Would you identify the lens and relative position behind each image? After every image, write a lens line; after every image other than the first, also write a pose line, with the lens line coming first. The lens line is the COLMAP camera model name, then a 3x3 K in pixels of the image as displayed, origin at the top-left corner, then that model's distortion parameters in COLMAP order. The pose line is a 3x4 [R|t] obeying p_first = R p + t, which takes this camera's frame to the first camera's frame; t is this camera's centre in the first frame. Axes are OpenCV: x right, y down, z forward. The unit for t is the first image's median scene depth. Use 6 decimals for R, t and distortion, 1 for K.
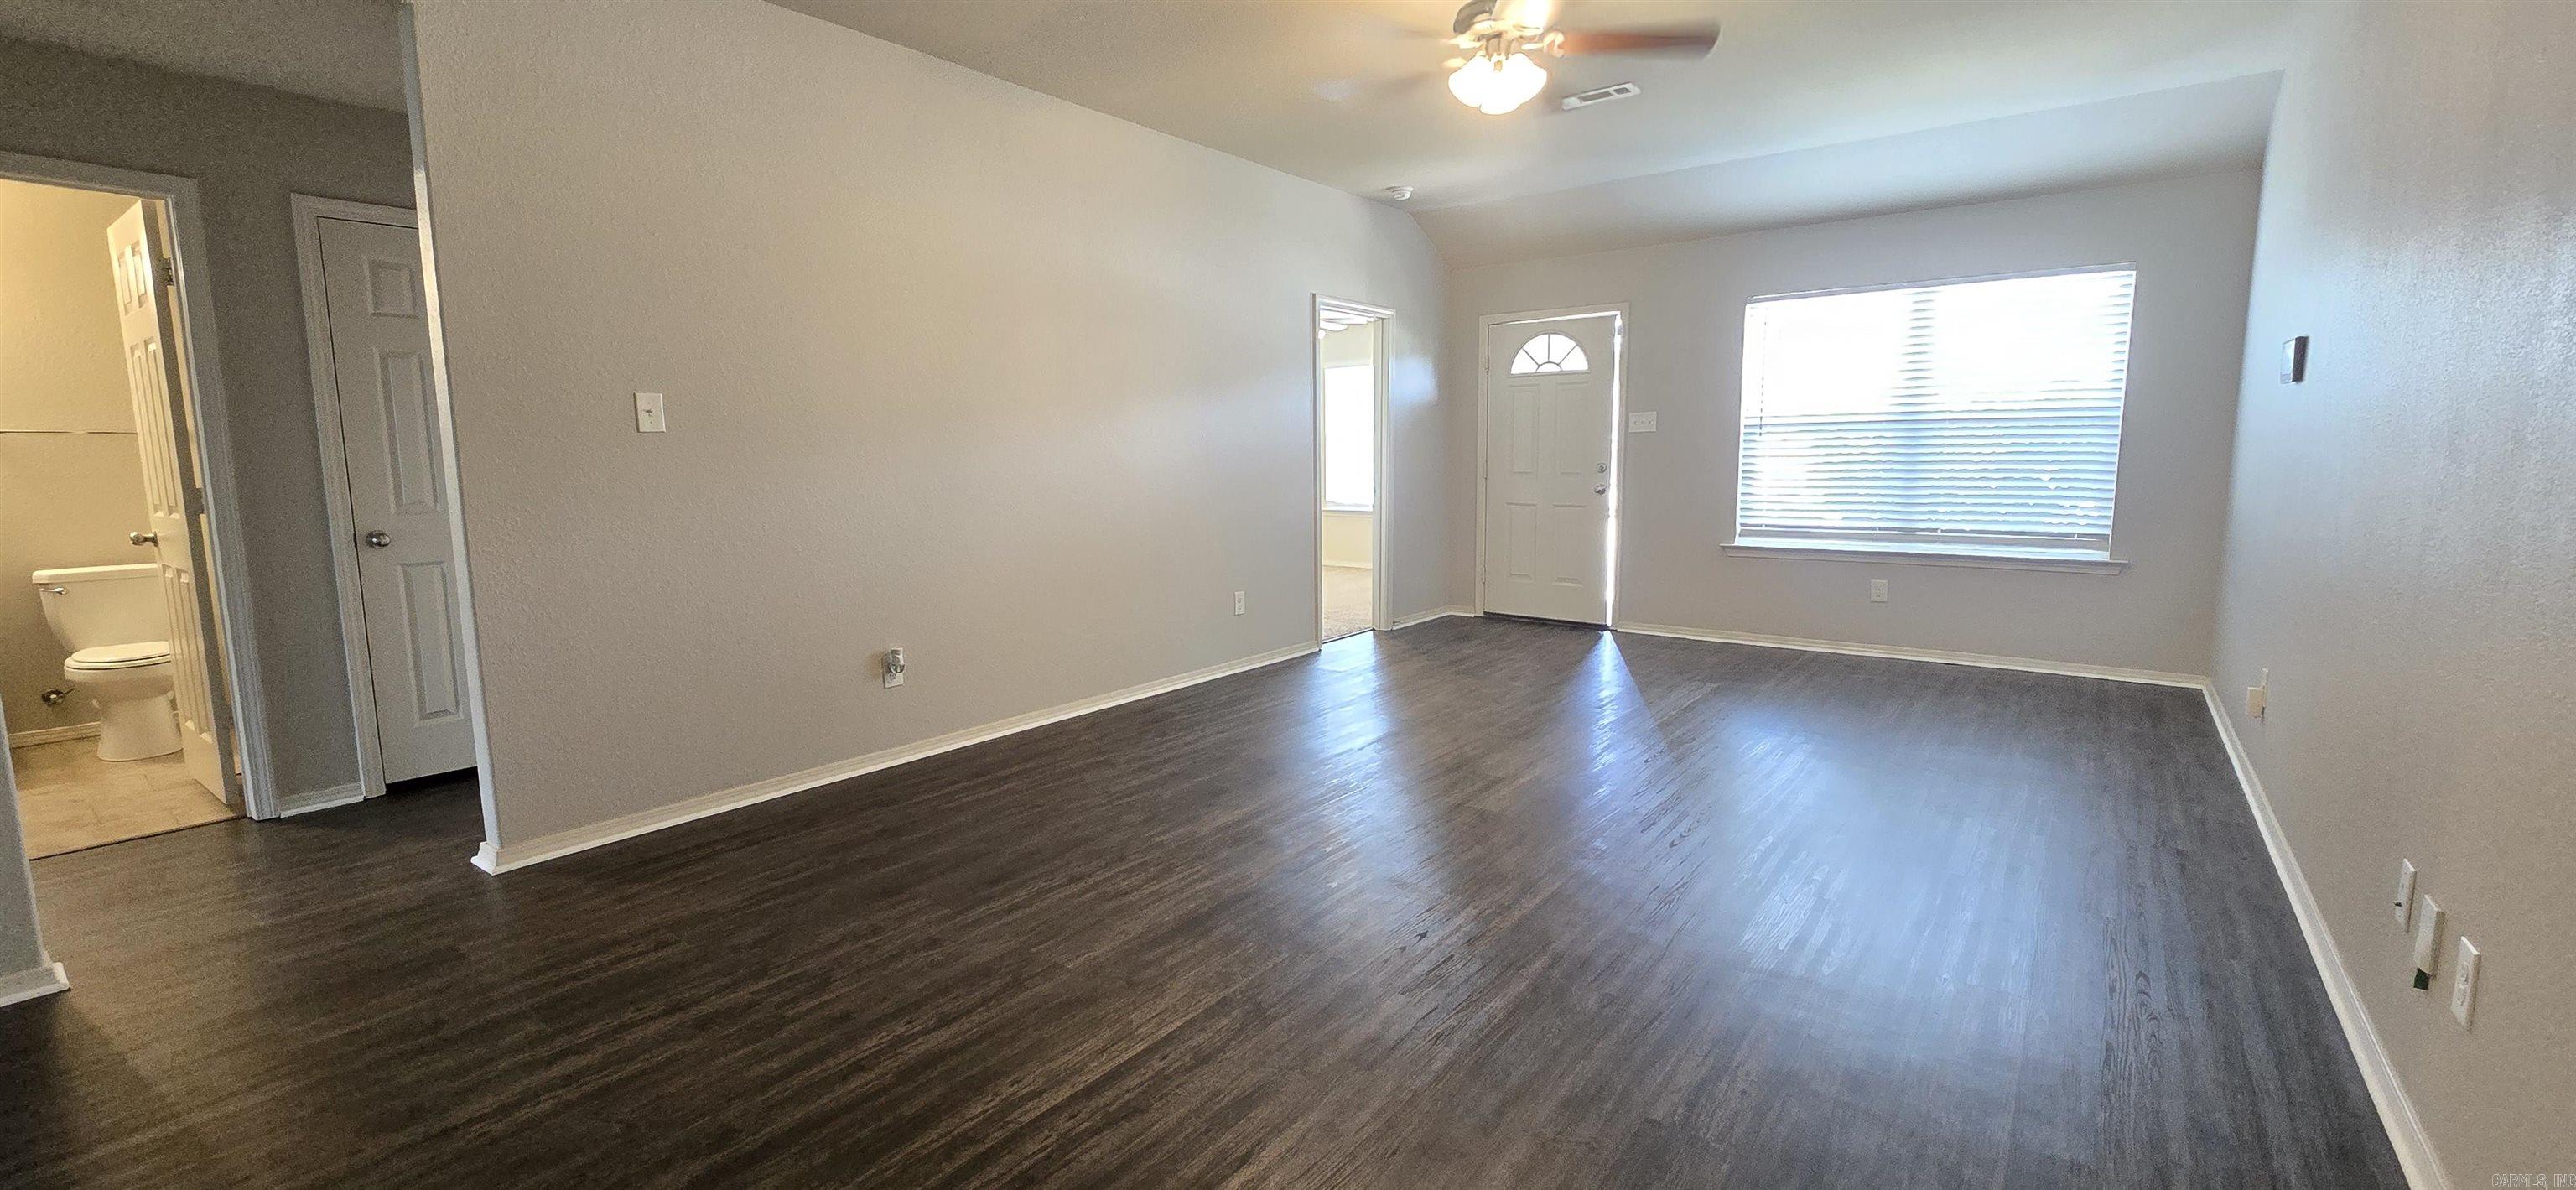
lens RADIAL K [[1051.4, 0, 1279.8], [0, 1051.4, 579.7], [0, 0, 1]] dist [-0.002225, -0.000246]
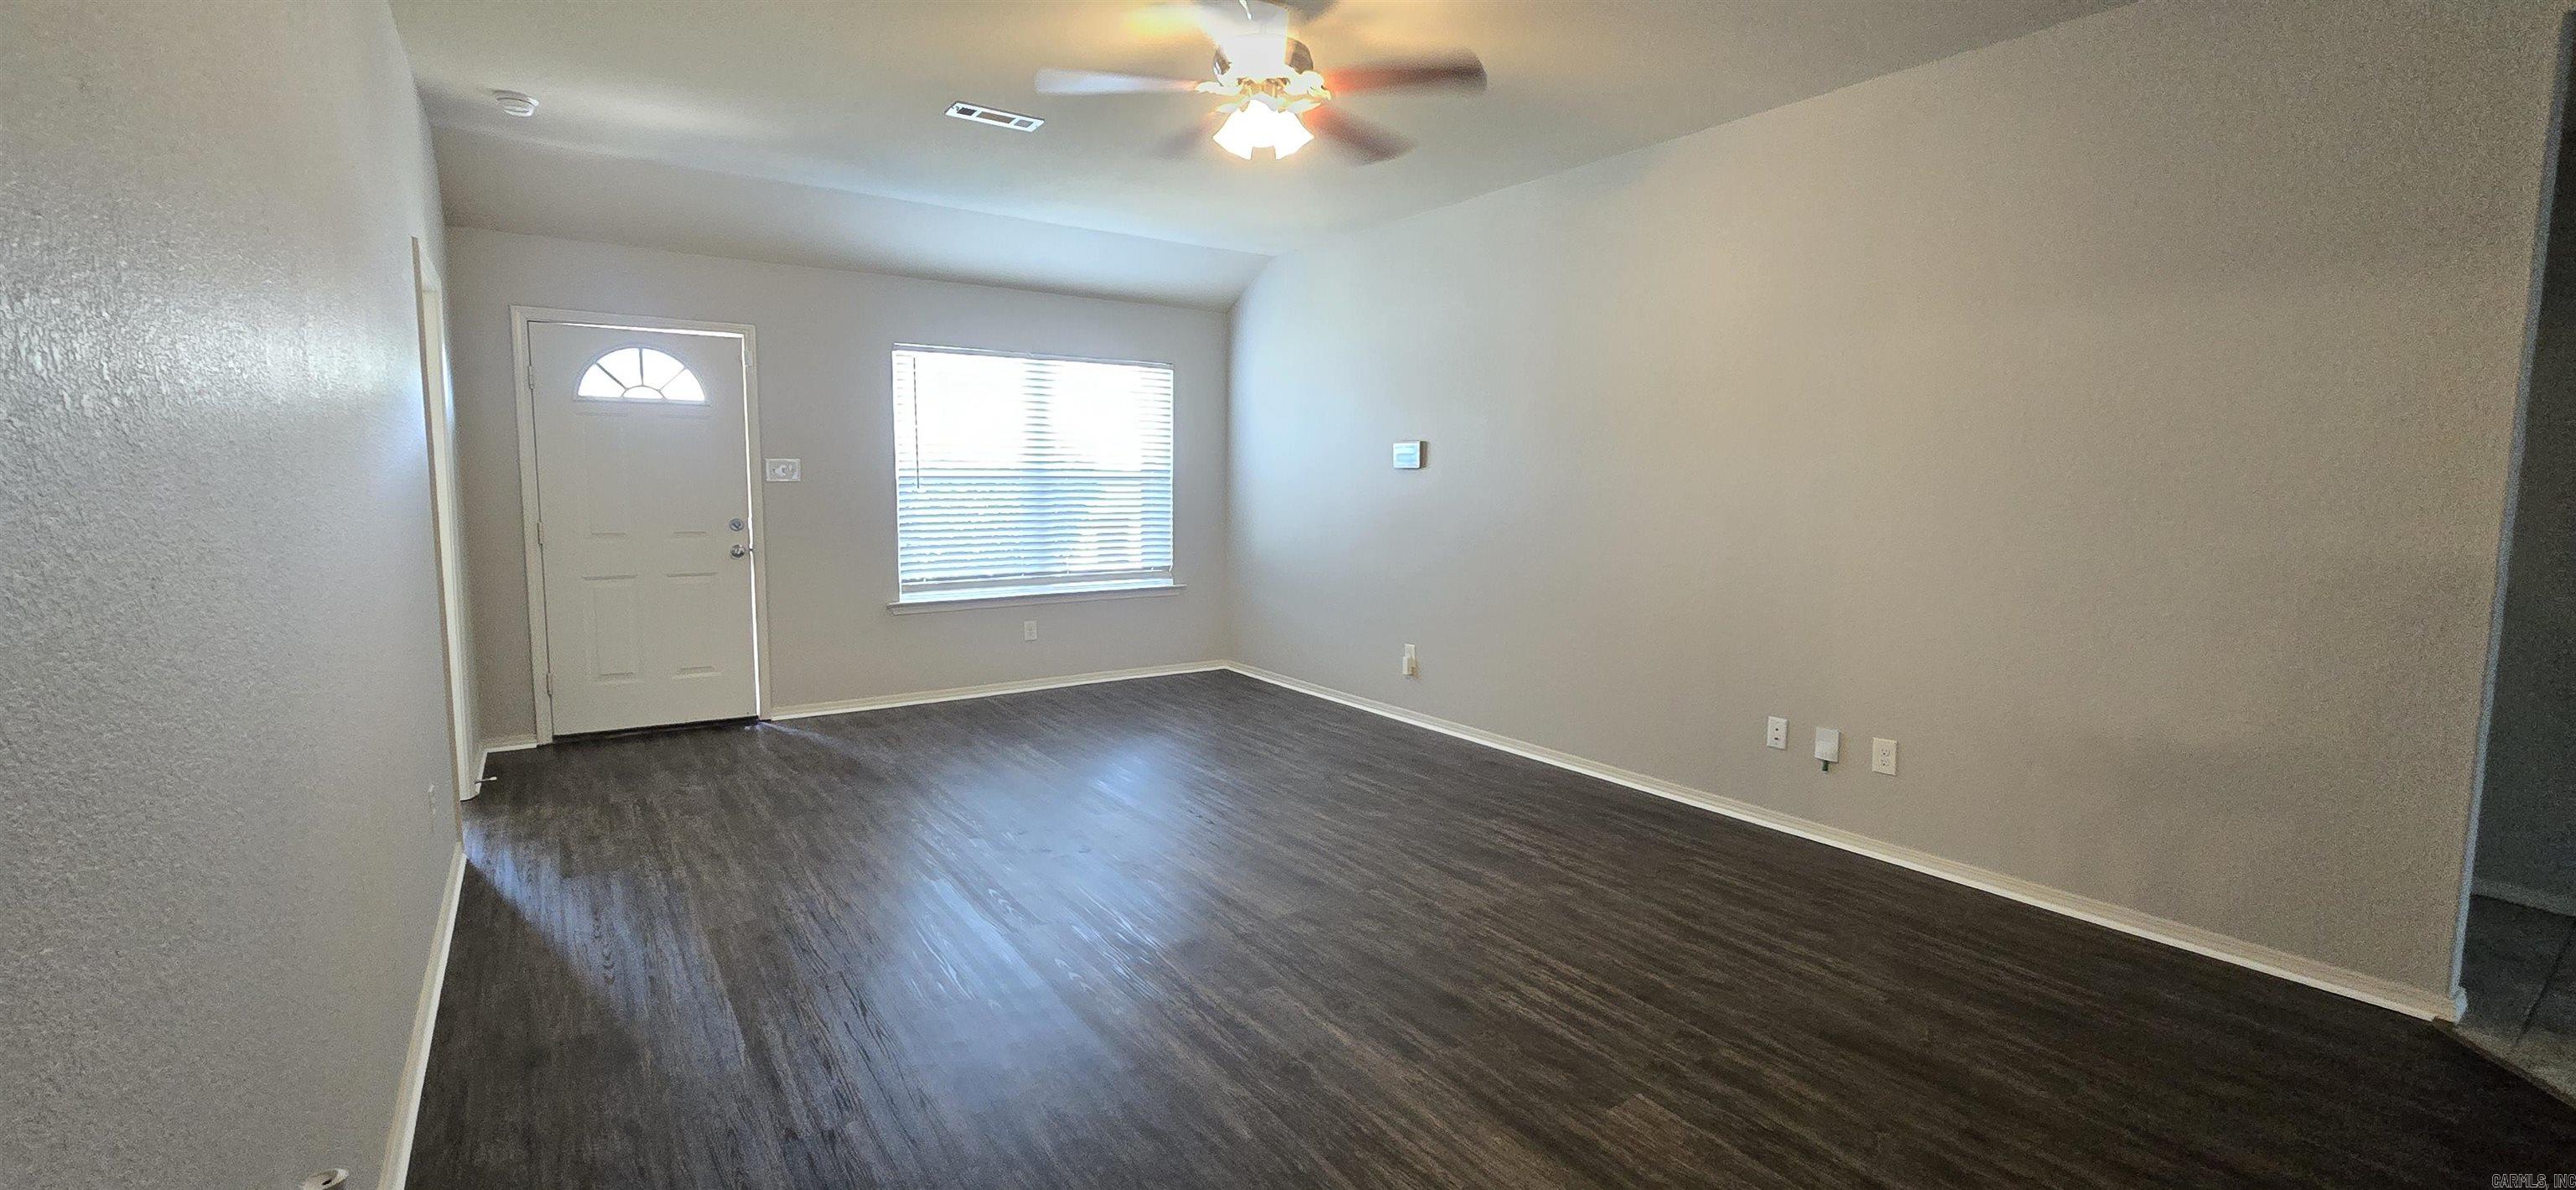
lens RADIAL K [[1051.4, 0, 1279.8], [0, 1051.4, 579.7], [0, 0, 1]] dist [-0.002225, -0.000246]
pose [[0.289310, -0.080843, 0.953815, -0.378837], [0.106687, 0.992942, 0.051799, -0.068555], [-0.951271, 0.086774, 0.295893, 0.407161]]
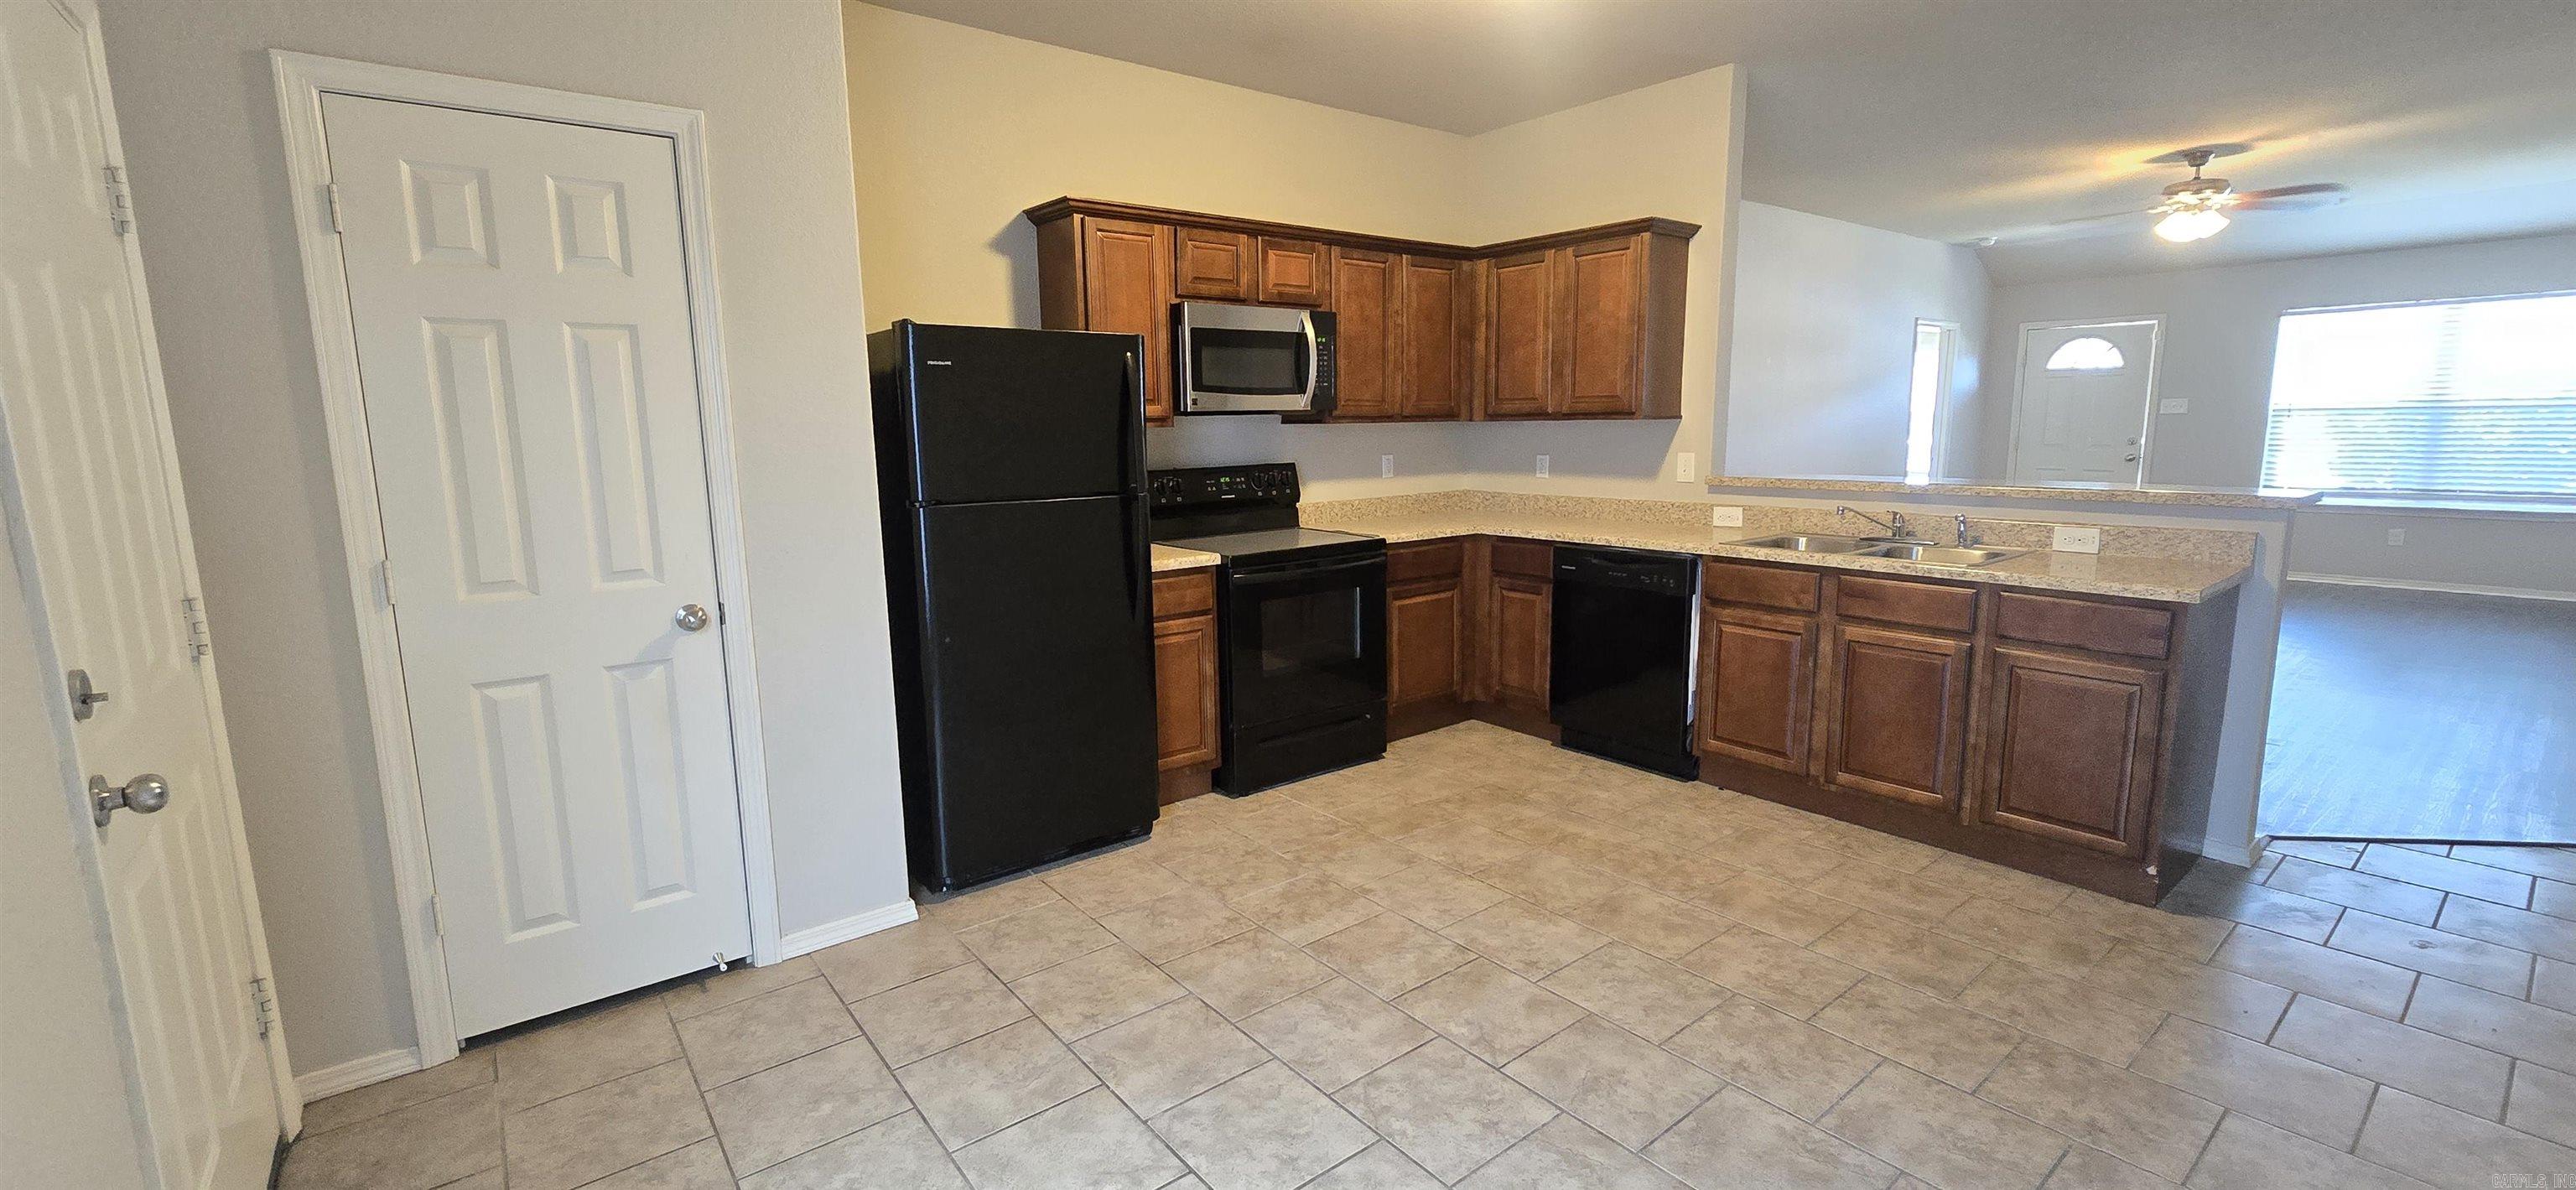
lens RADIAL K [[1051.4, 0, 1279.8], [0, 1051.4, 579.7], [0, 0, 1]] dist [-0.002225, -0.000246]
pose [[0.972706, 0.029154, -0.230202, -0.457968], [-0.020920, 0.999054, 0.038126, 0.040335], [0.231096, -0.032270, 0.972396, -0.564593]]
